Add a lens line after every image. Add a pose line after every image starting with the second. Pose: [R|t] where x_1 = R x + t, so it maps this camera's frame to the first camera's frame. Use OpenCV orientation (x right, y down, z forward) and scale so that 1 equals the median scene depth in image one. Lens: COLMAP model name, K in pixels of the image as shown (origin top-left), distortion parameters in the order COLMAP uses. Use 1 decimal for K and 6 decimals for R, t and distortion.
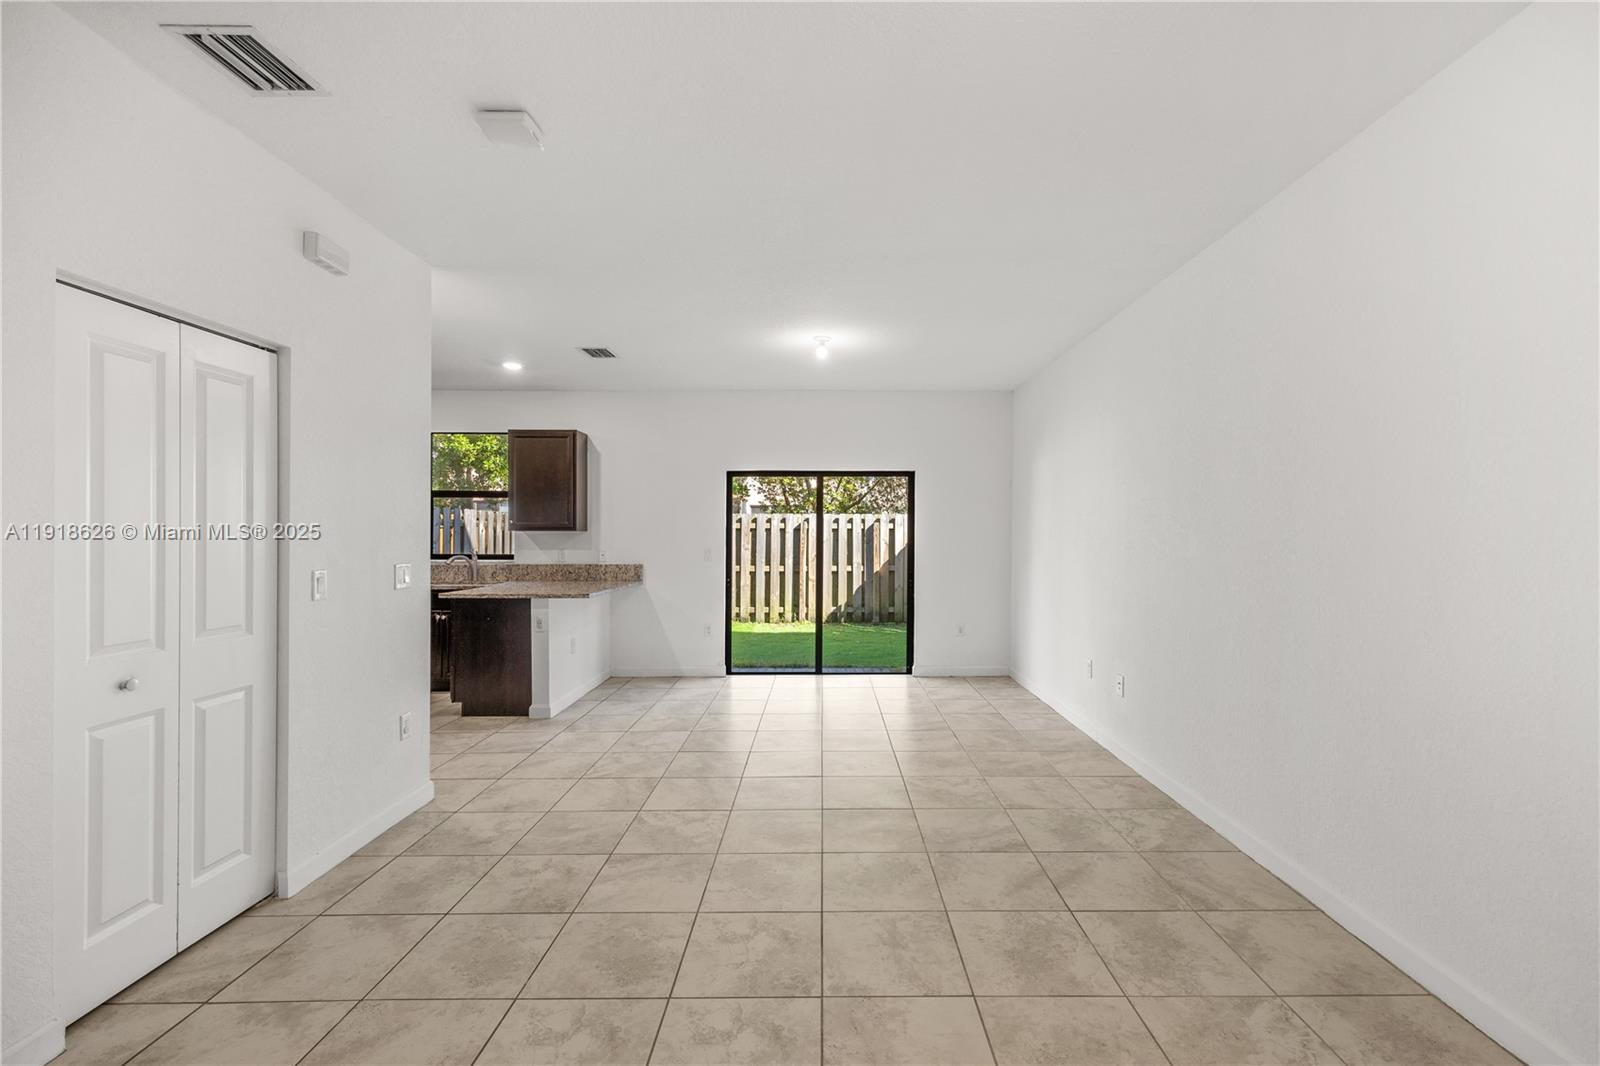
lens RADIAL K [[680.9, 0, 834.4], [0, 680.9, 532.5], [0, 0, 1]] dist [0.011516, -0.002186]
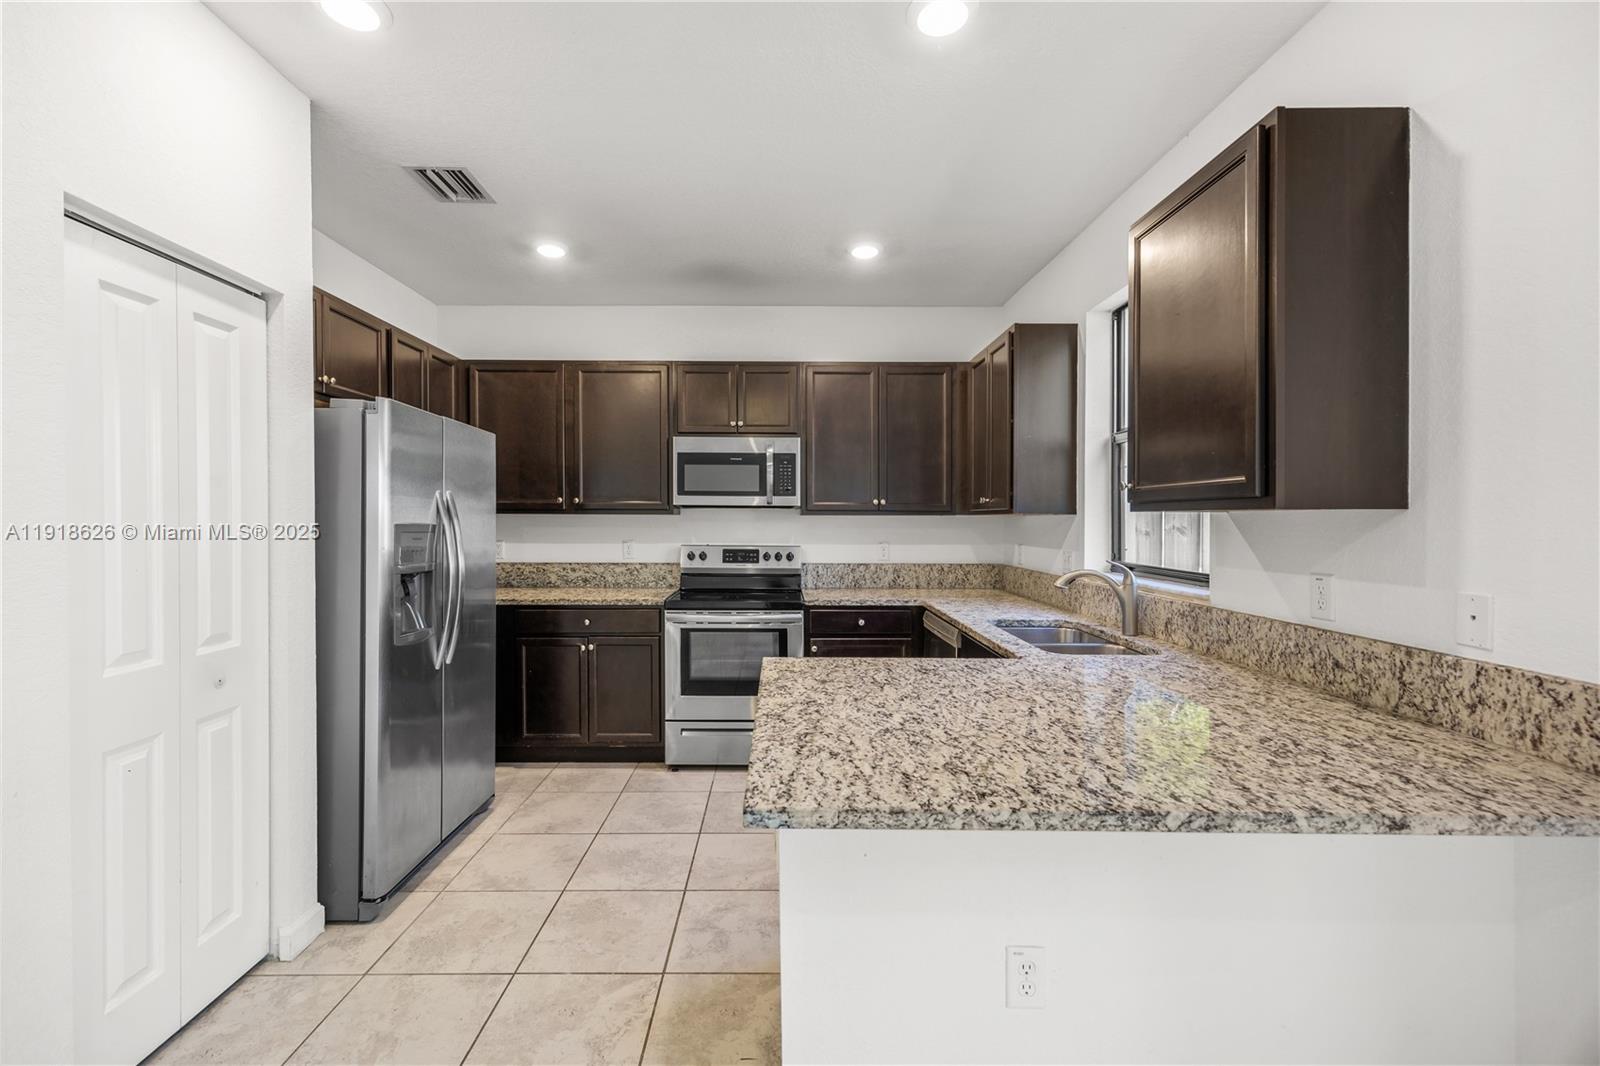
lens RADIAL K [[670.4, 0, 782.7], [0, 670.4, 520.8], [0, 0, 1]] dist [0.012649, -0.004184]
pose [[-0.023274, 0.007620, -0.999700, -0.187912], [0.002270, 0.999969, 0.007569, 0.000258], [0.999727, -0.002093, -0.023291, 1.235080]]
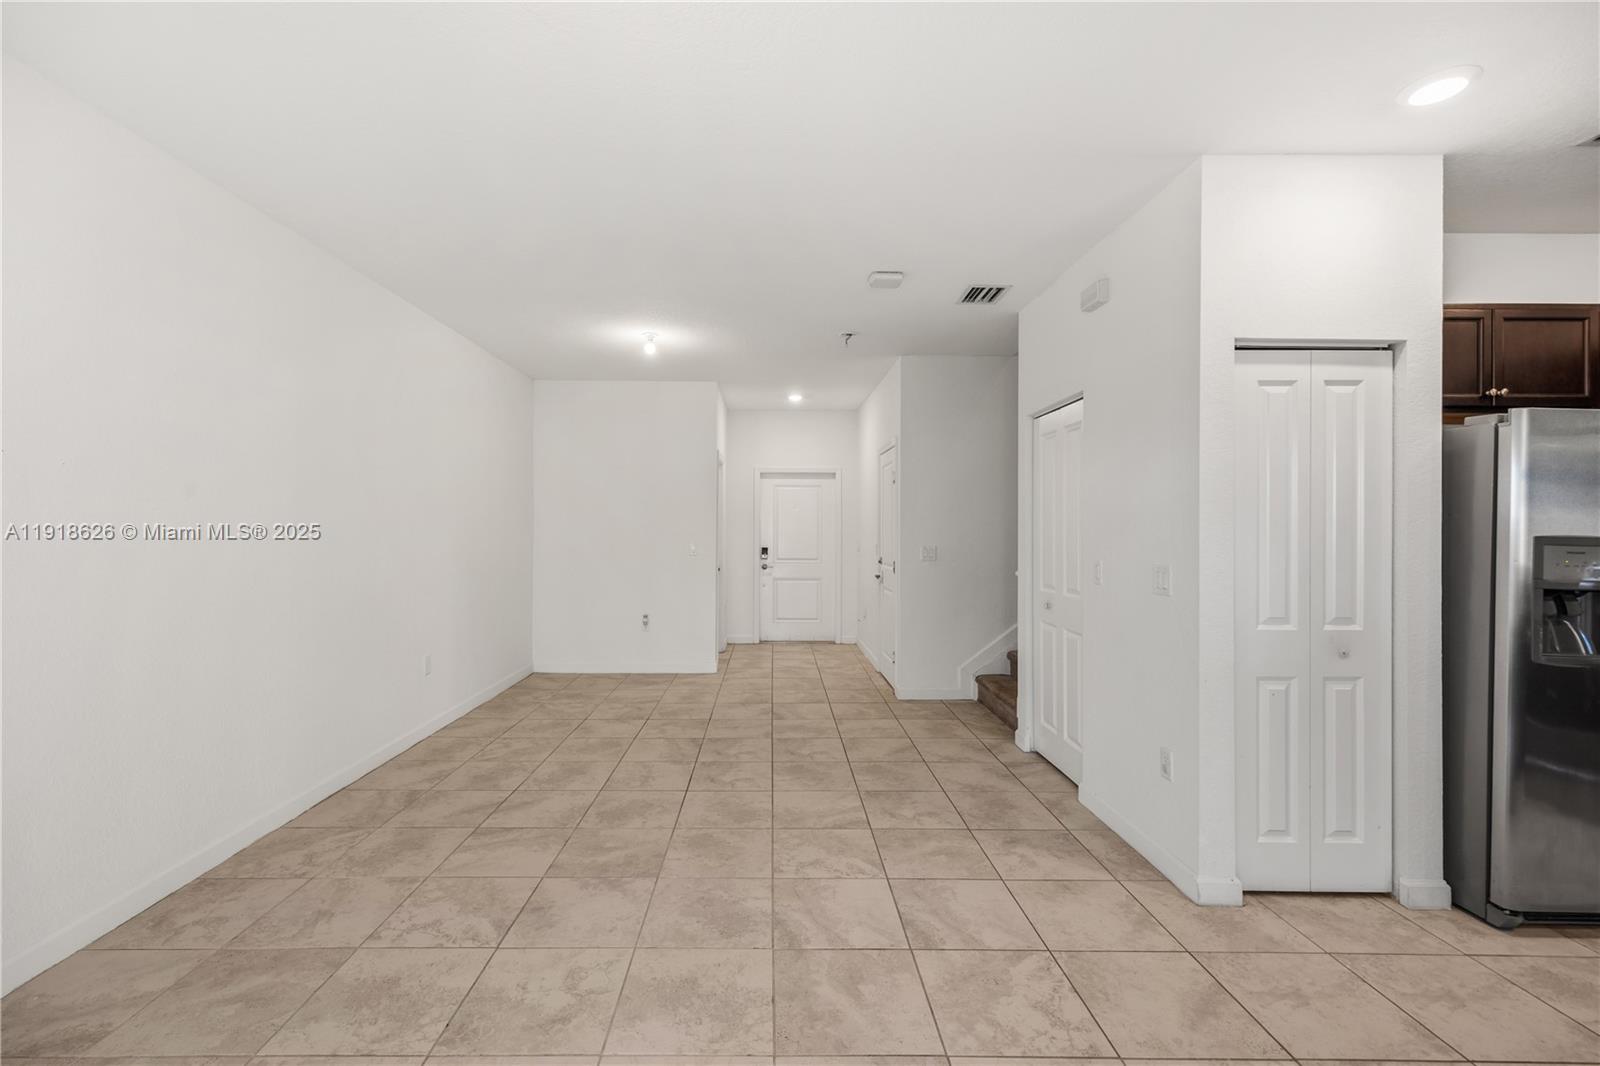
lens RADIAL K [[680.9, 0, 758.5], [0, 680.9, 528.3], [0, 0, 1]] dist [0.011516, -0.002186]
pose [[-0.999291, -0.001268, 0.037639, -0.135490], [-0.001326, 0.999998, -0.001505, 0.001367], [-0.037637, -0.001553, -0.999290, 1.477071]]
